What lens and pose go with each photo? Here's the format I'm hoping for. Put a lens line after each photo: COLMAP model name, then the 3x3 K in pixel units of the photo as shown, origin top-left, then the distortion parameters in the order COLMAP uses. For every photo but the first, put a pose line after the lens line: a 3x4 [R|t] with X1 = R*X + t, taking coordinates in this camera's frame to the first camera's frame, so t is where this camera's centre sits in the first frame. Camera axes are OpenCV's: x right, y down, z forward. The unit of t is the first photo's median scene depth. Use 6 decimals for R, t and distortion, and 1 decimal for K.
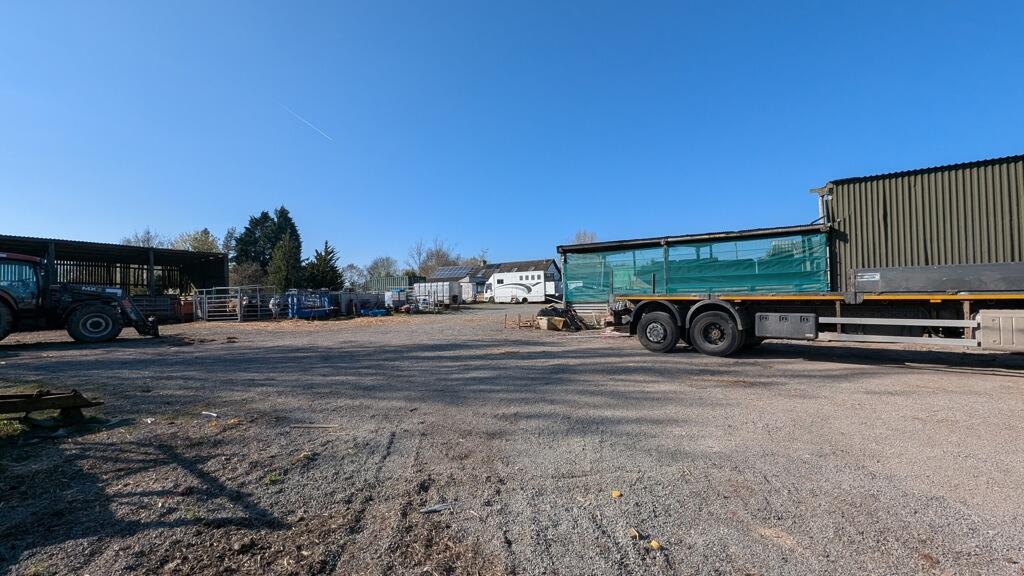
lens RADIAL K [[416.5, 0, 511.4], [0, 416.5, 290.6], [0, 0, 1]] dist [0.001225, 0.000224]
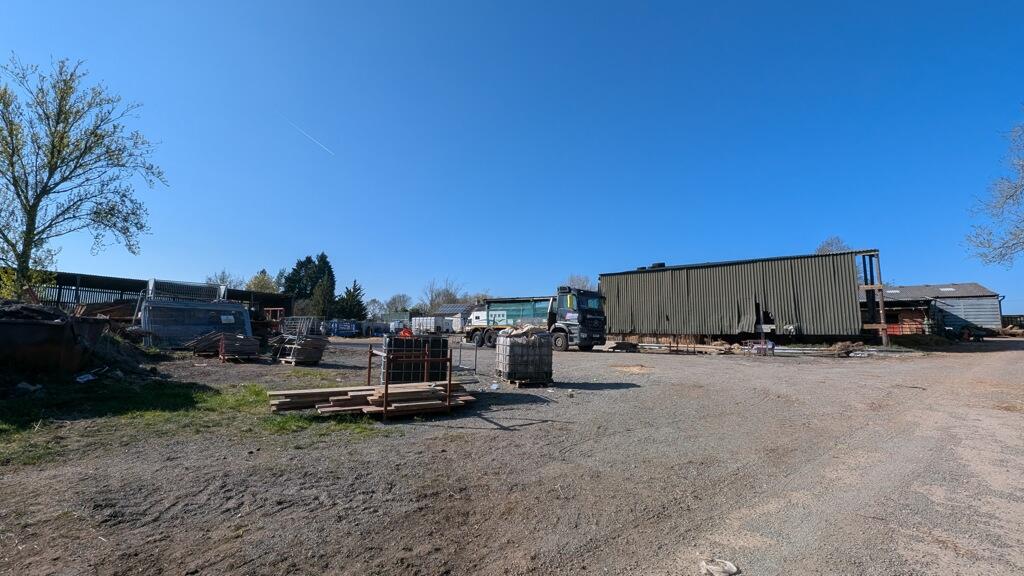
lens RADIAL K [[416.5, 0, 511.4], [0, 416.5, 290.6], [0, 0, 1]] dist [0.001225, 0.000224]
pose [[0.998186, 0.026482, -0.054075, 0.091010], [-0.030982, 0.995971, -0.084150, 0.000724], [0.051629, 0.085673, 0.994985, -0.214576]]
